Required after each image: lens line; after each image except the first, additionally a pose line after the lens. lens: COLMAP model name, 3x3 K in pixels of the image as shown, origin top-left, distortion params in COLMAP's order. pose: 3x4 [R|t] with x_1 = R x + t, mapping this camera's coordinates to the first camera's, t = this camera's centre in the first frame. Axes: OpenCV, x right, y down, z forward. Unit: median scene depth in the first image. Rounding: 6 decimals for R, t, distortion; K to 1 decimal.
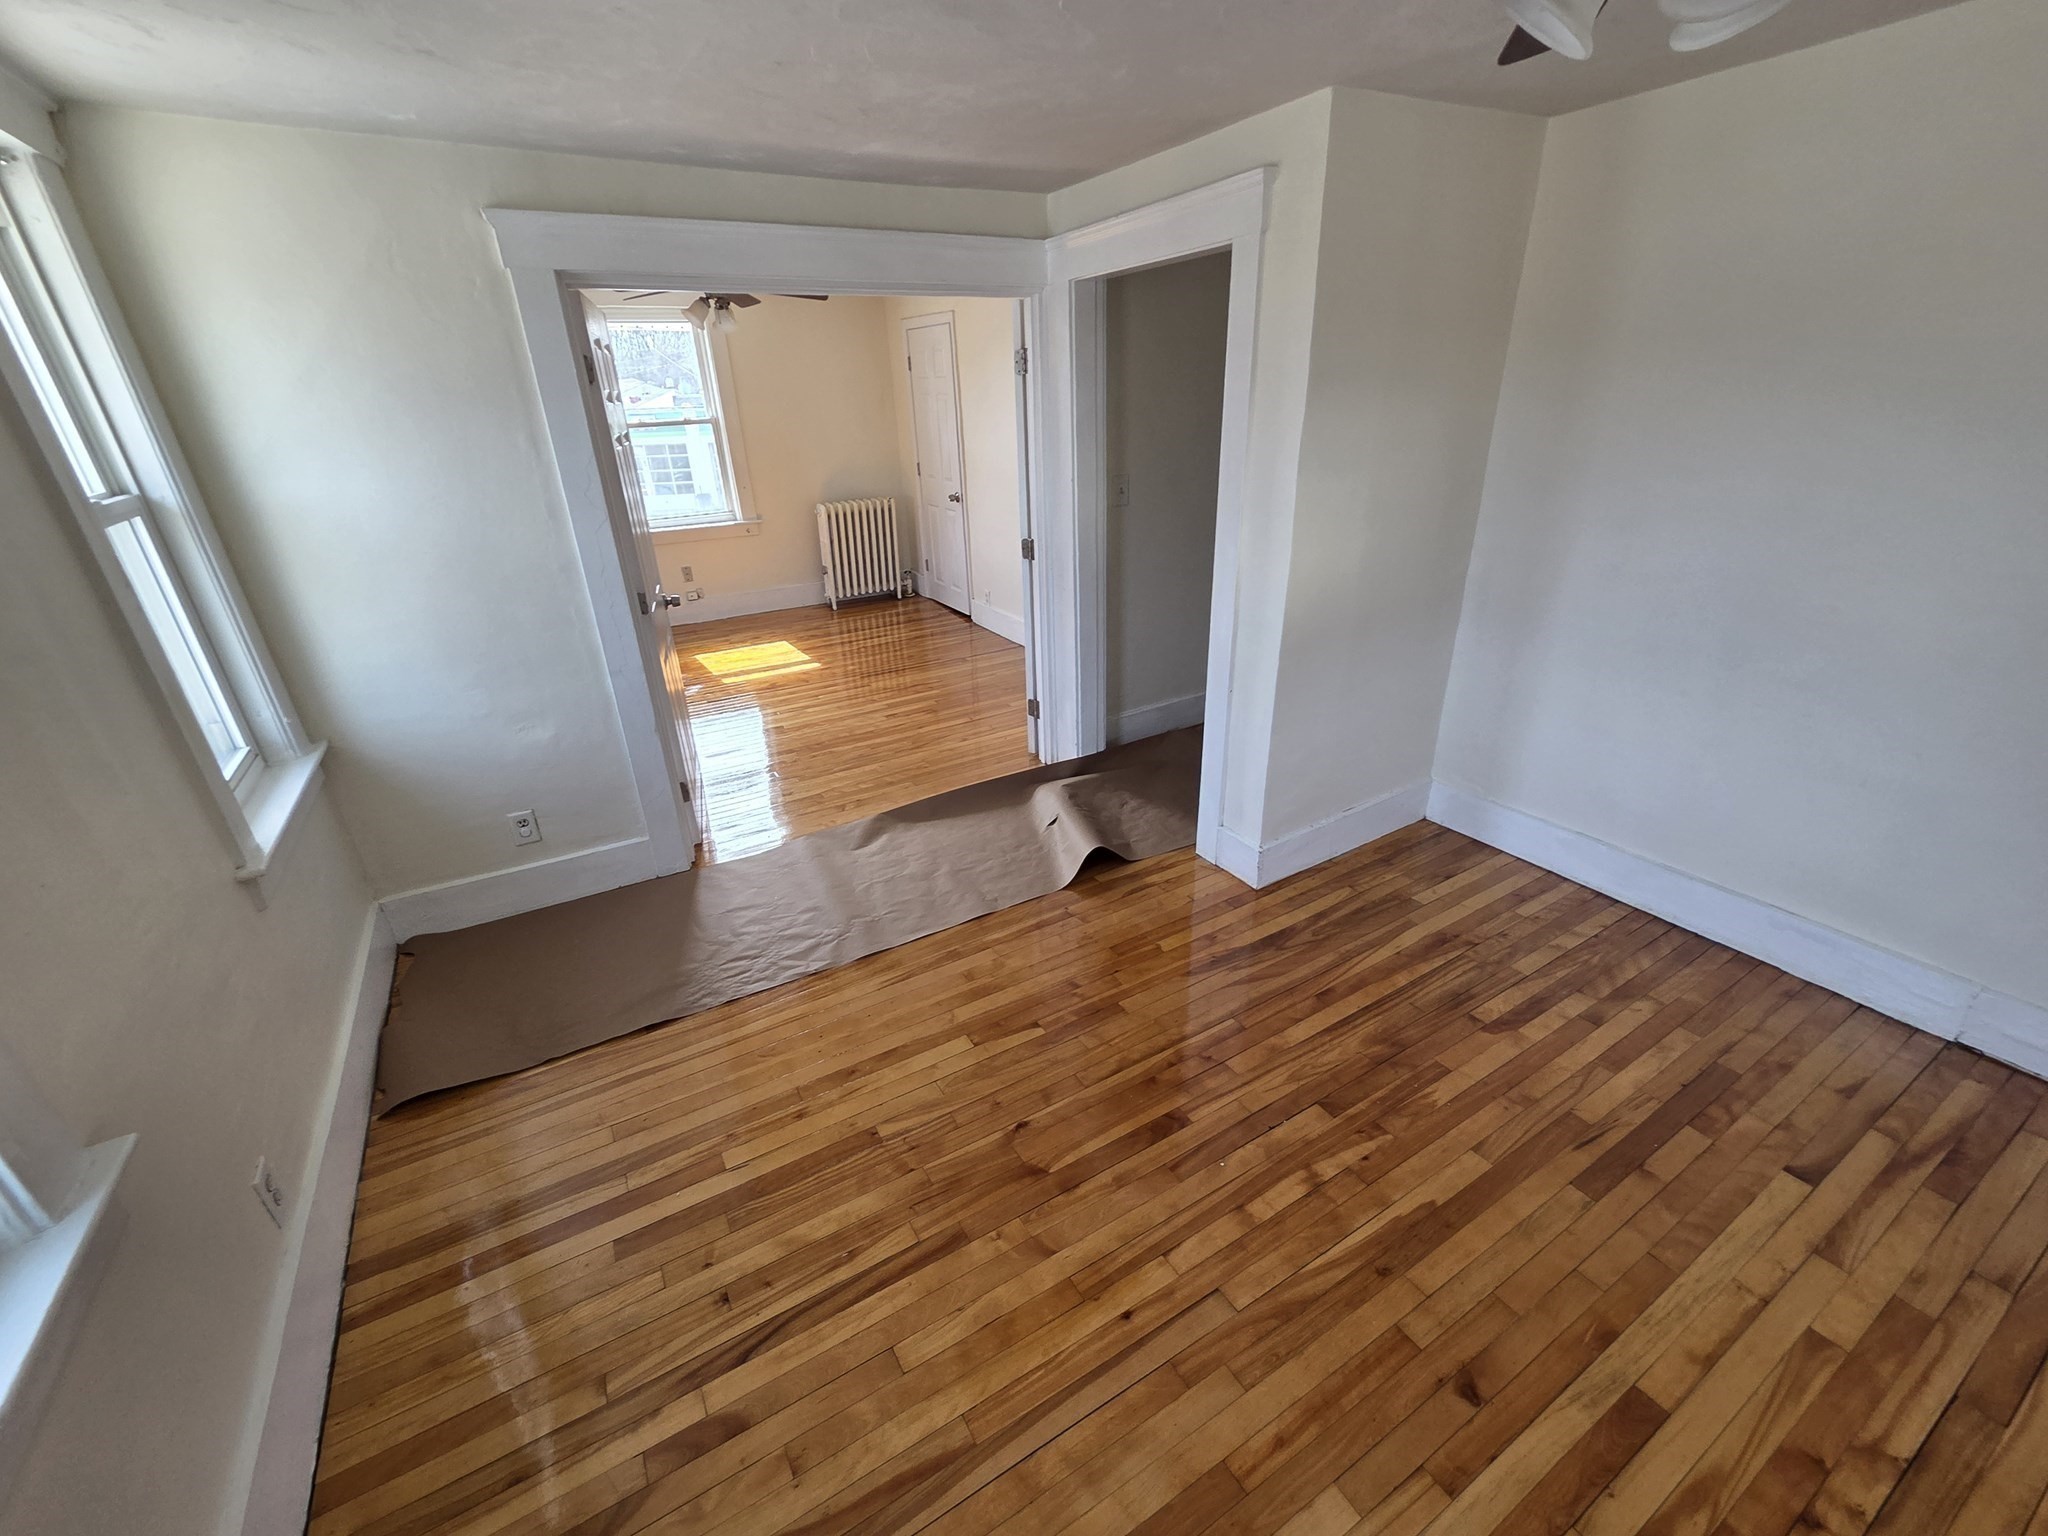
lens RADIAL K [[841.2, 0, 1035.4], [0, 841.2, 767.3], [0, 0, 1]] dist [0.001954, 0.000868]
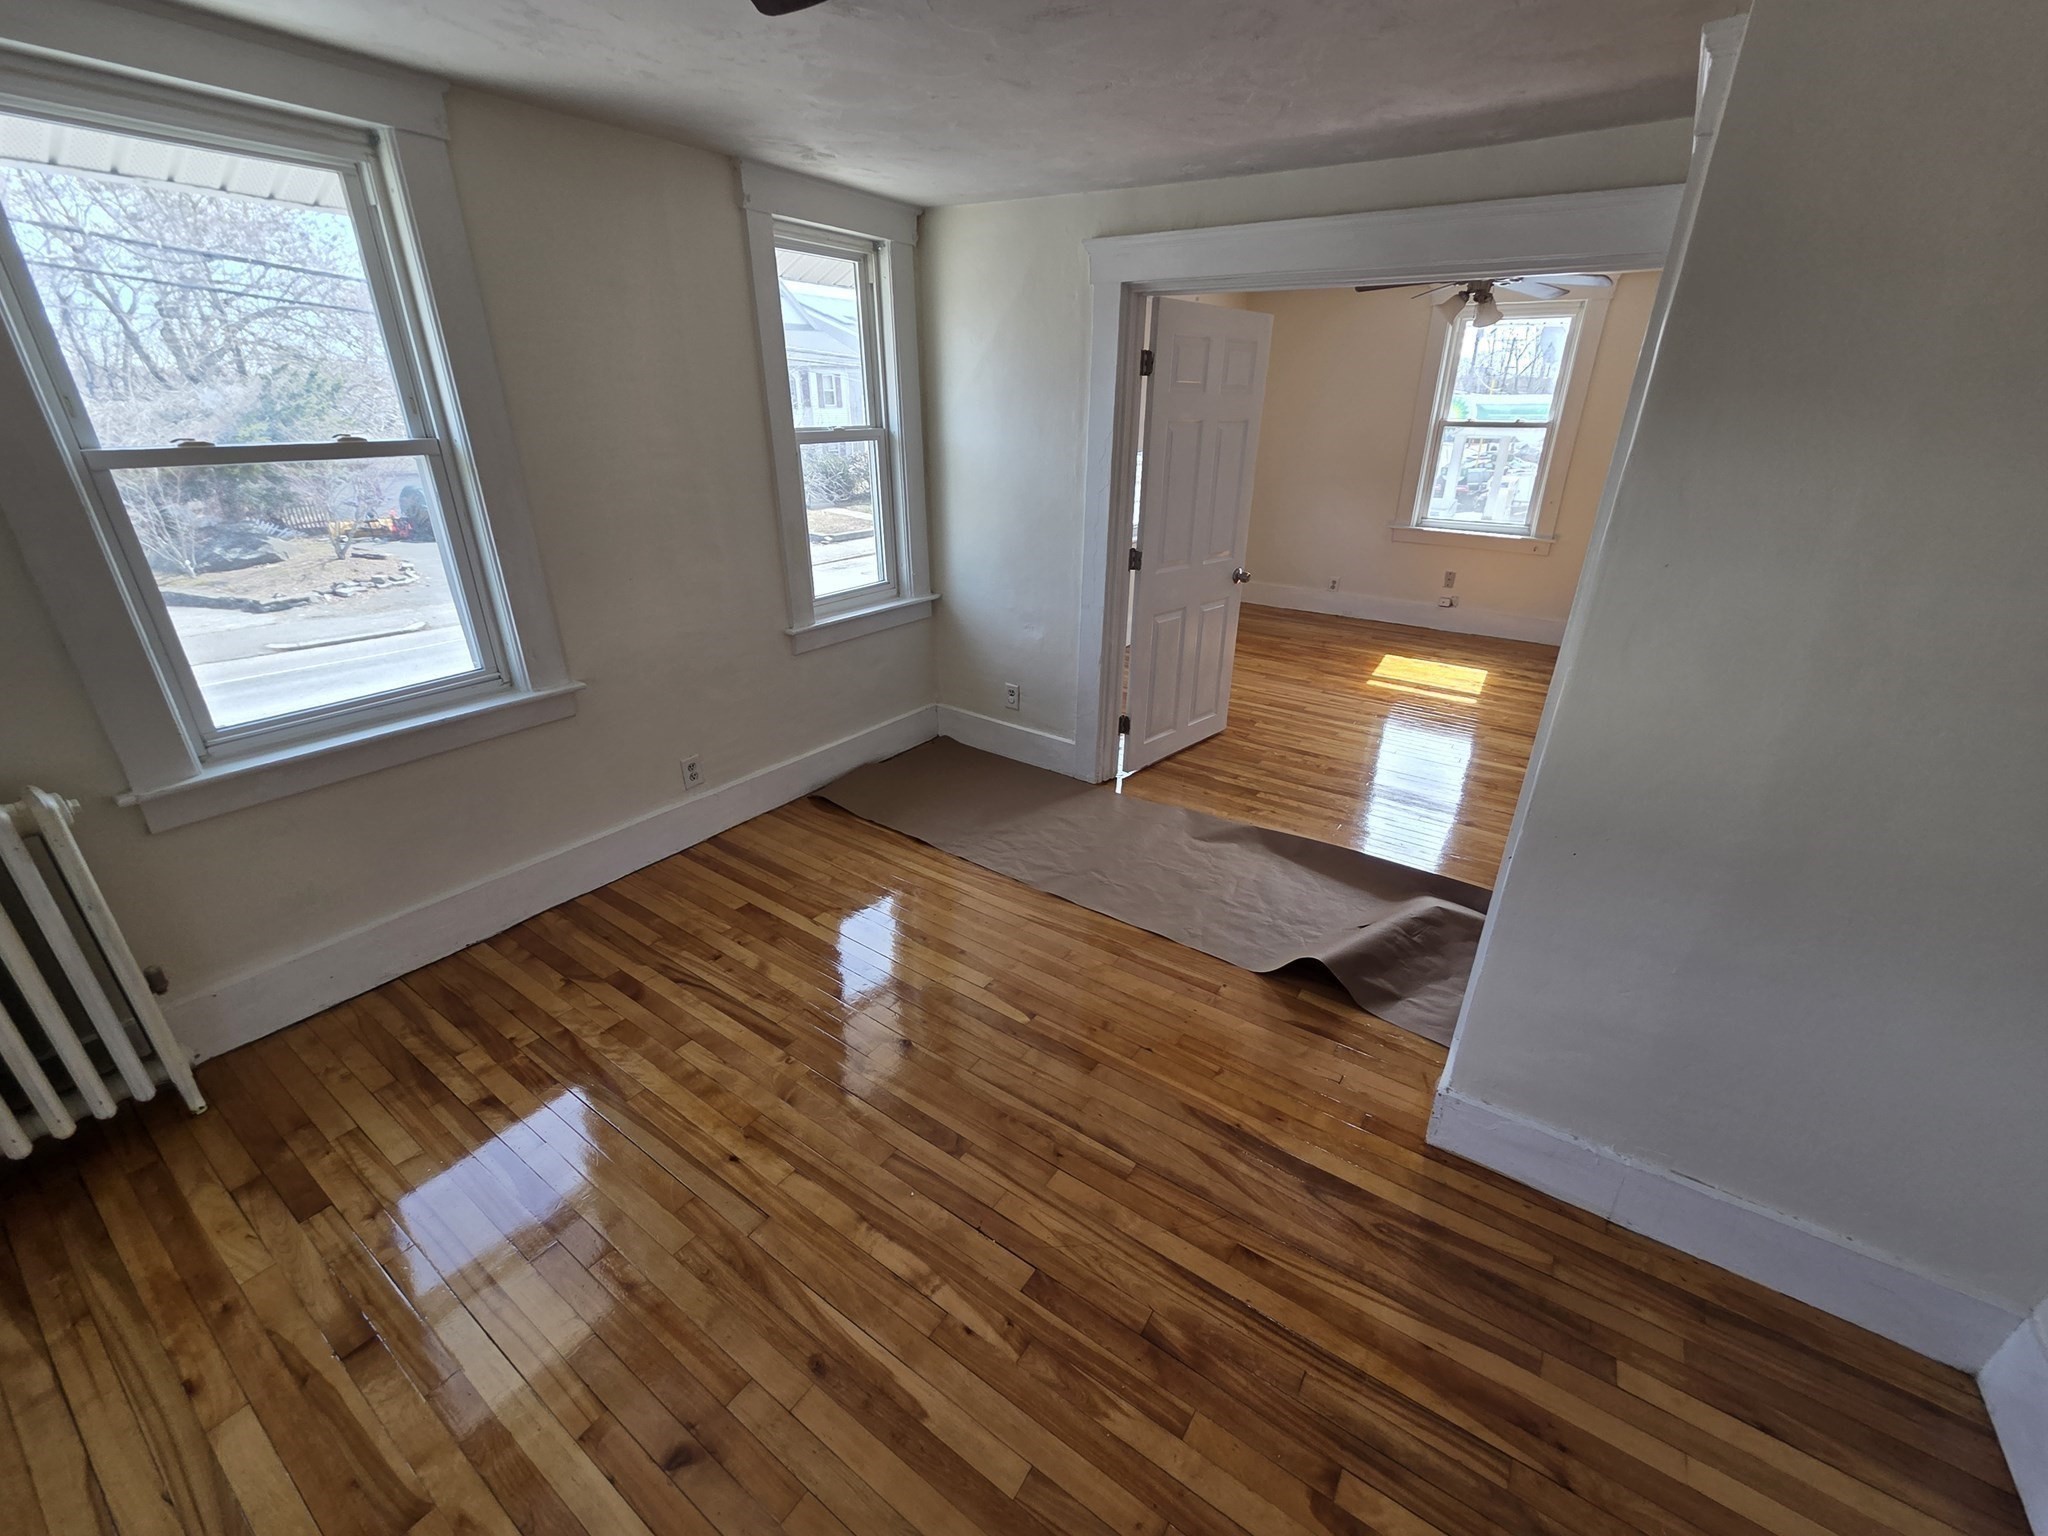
lens RADIAL K [[841.2, 0, 1041.6], [0, 841.2, 770.9], [0, 0, 1]] dist [0.001954, 0.000868]
pose [[0.422942, 0.399538, -0.813320, 0.787835], [-0.397177, 0.888475, 0.229917, -0.211278], [0.814475, 0.225791, 0.534461, 0.453699]]
